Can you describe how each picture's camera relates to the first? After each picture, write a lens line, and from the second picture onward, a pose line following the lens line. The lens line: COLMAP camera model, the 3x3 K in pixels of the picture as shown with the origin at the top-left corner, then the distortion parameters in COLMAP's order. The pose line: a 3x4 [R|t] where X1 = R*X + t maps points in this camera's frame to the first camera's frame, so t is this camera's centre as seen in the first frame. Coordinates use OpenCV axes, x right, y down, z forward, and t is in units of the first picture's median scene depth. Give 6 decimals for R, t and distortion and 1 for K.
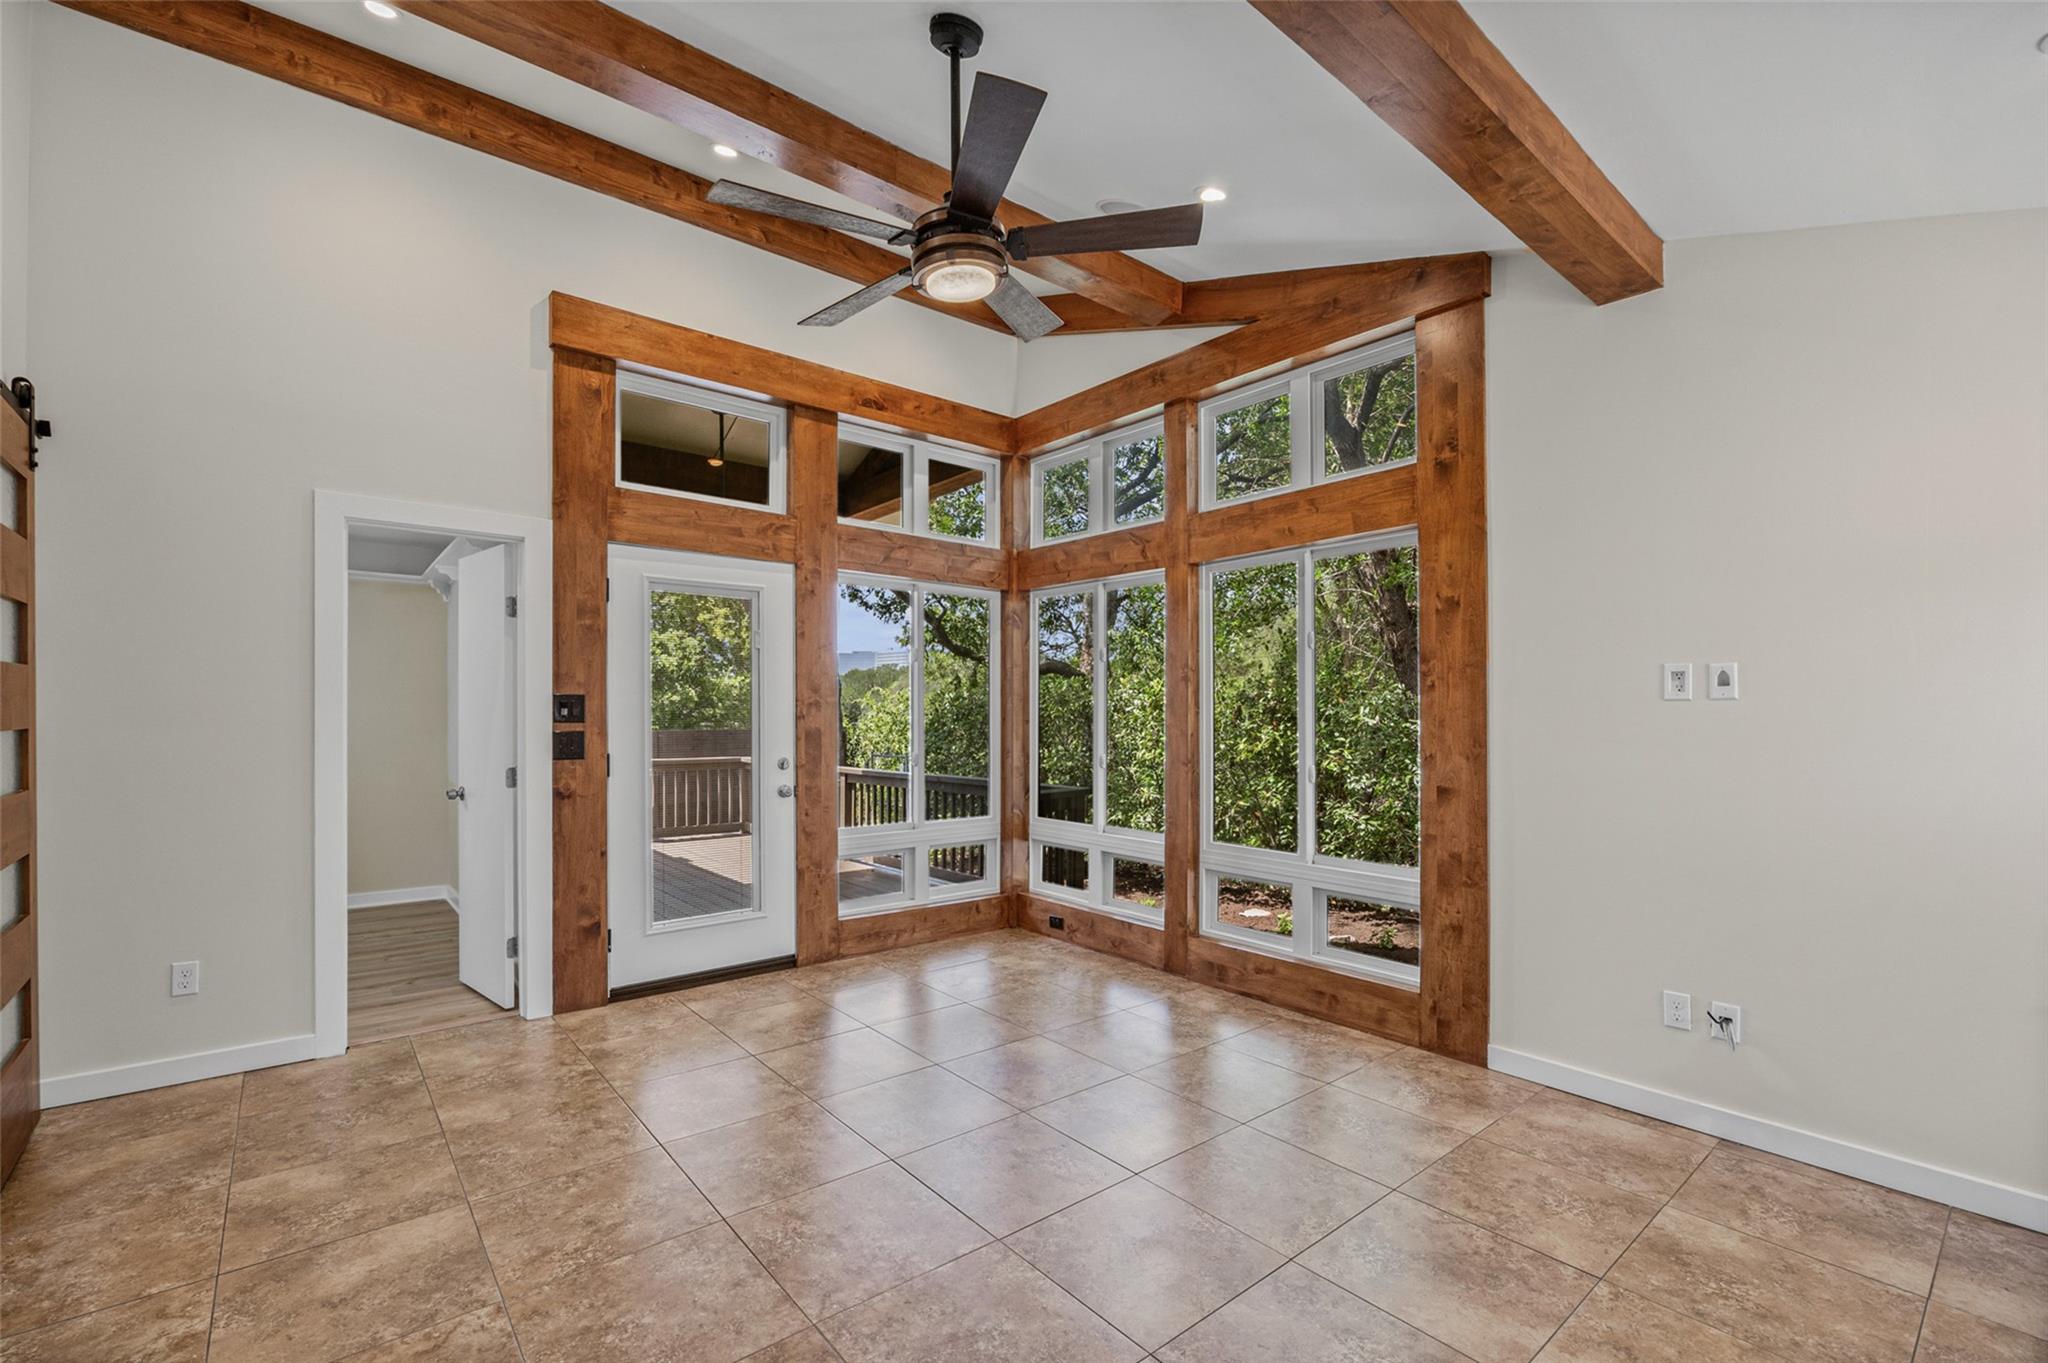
lens RADIAL K [[878.2, 0, 1026.2], [0, 878.2, 717.1], [0, 0, 1]] dist [-0.025934, -0.000120]
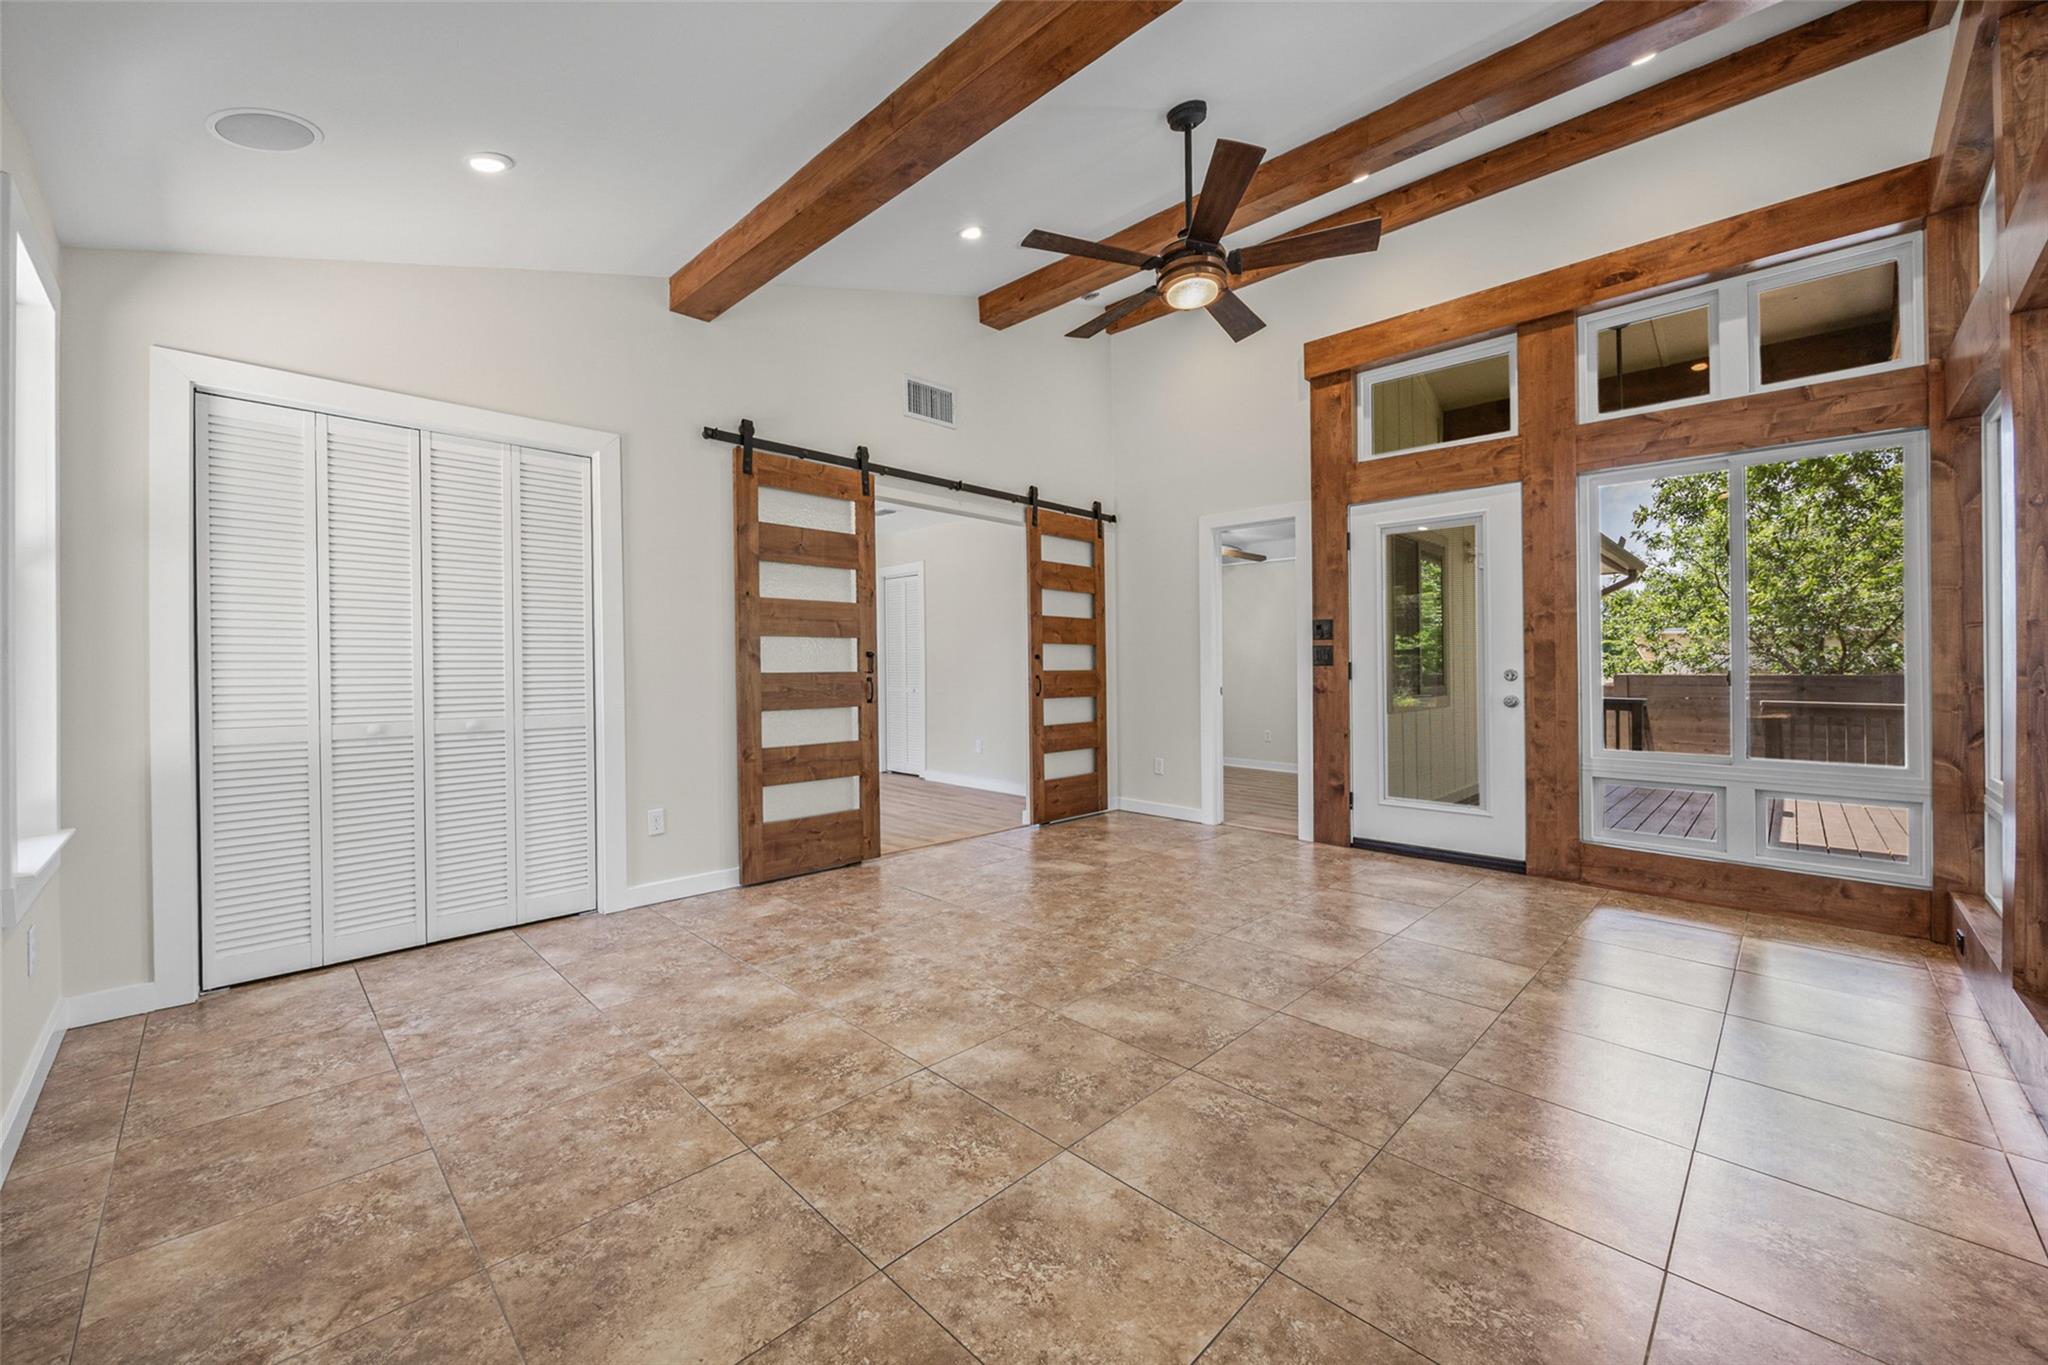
lens RADIAL K [[791.6, 0, 1026.9], [0, 791.6, 668.0], [0, 0, 1]] dist [0.000880, 0.000081]
pose [[0.100671, 0.002763, -0.994916, 0.658545], [0.003036, 0.999991, 0.003085, 0.043426], [0.994915, -0.003331, 0.100662, 0.359335]]
